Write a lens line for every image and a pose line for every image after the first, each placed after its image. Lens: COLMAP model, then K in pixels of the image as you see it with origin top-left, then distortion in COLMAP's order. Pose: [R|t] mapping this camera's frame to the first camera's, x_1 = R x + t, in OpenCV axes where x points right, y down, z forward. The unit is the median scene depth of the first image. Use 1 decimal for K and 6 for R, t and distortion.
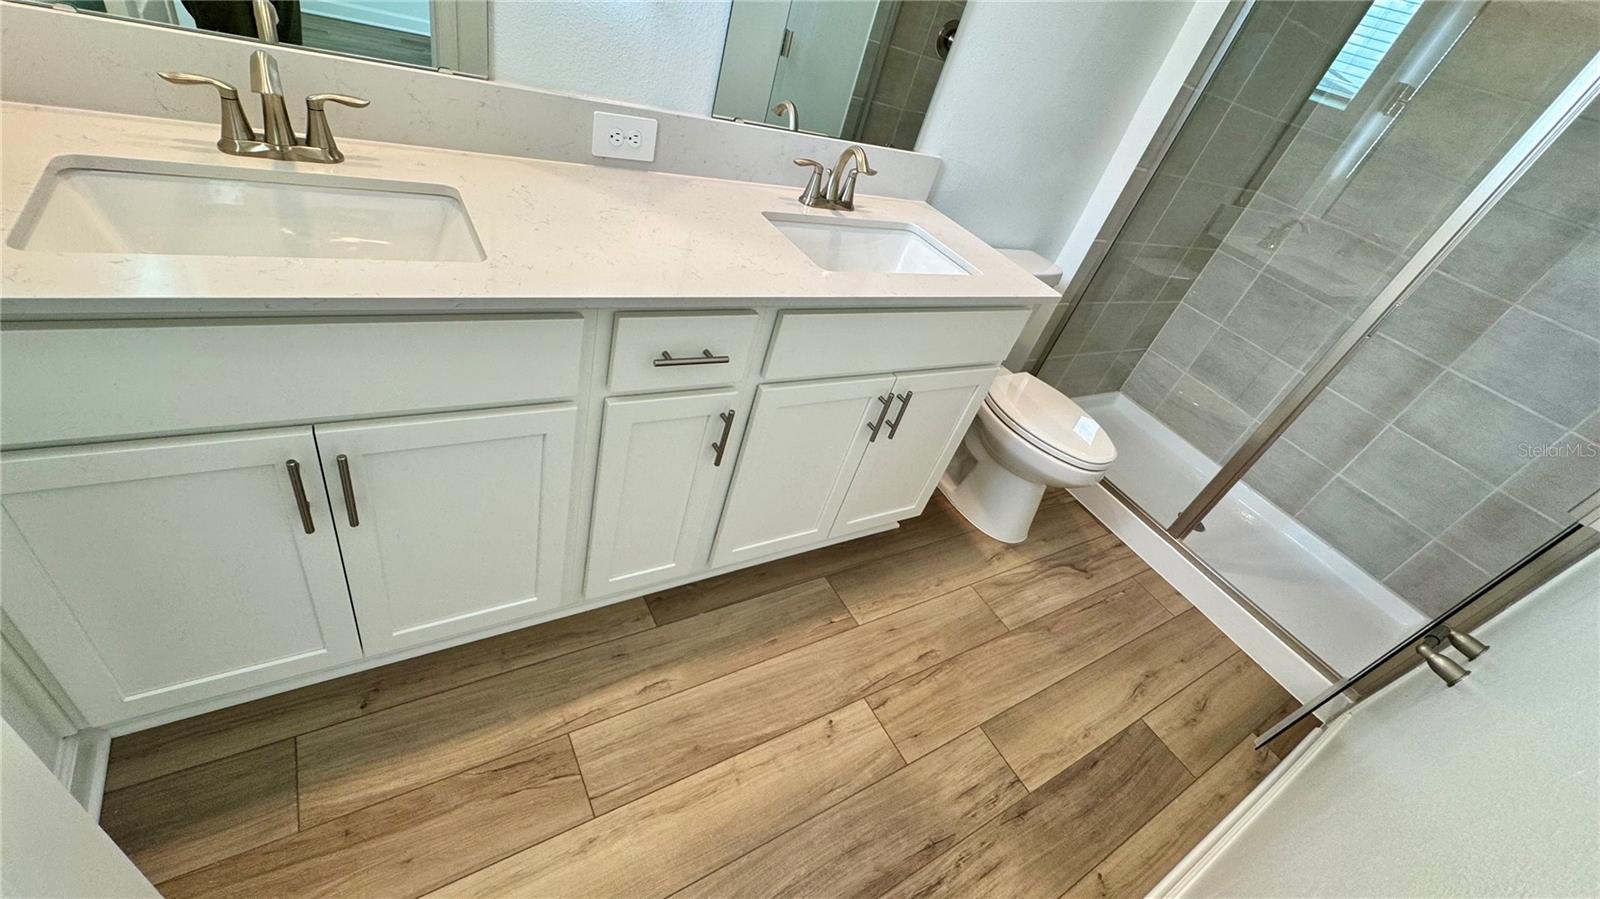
lens RADIAL K [[640.6, 0, 798.3], [0, 640.6, 446.8], [0, 0, 1]] dist [-0.003101, -0.000160]
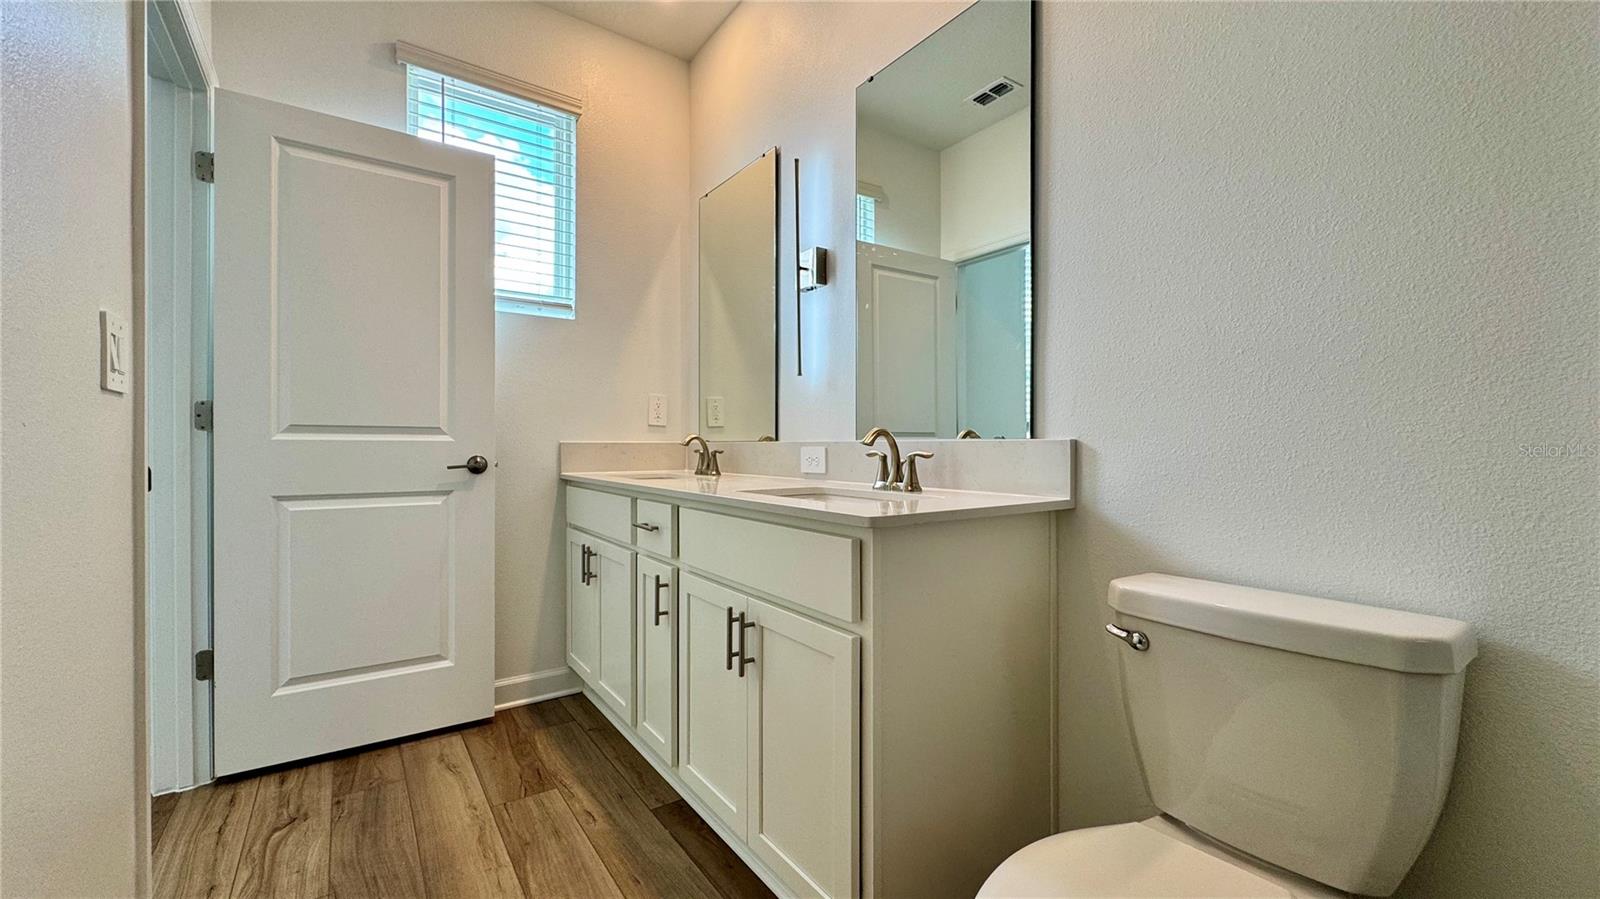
lens RADIAL K [[635.5, 0, 800.0], [0, 635.5, 449.5], [0, 0, 1]] dist [-0.006513, -0.000256]
pose [[0.073473, -0.270359, -0.959952, 1.017882], [-0.594484, 0.760974, -0.259821, -0.066609], [0.800744, 0.589766, -0.104813, 0.931539]]
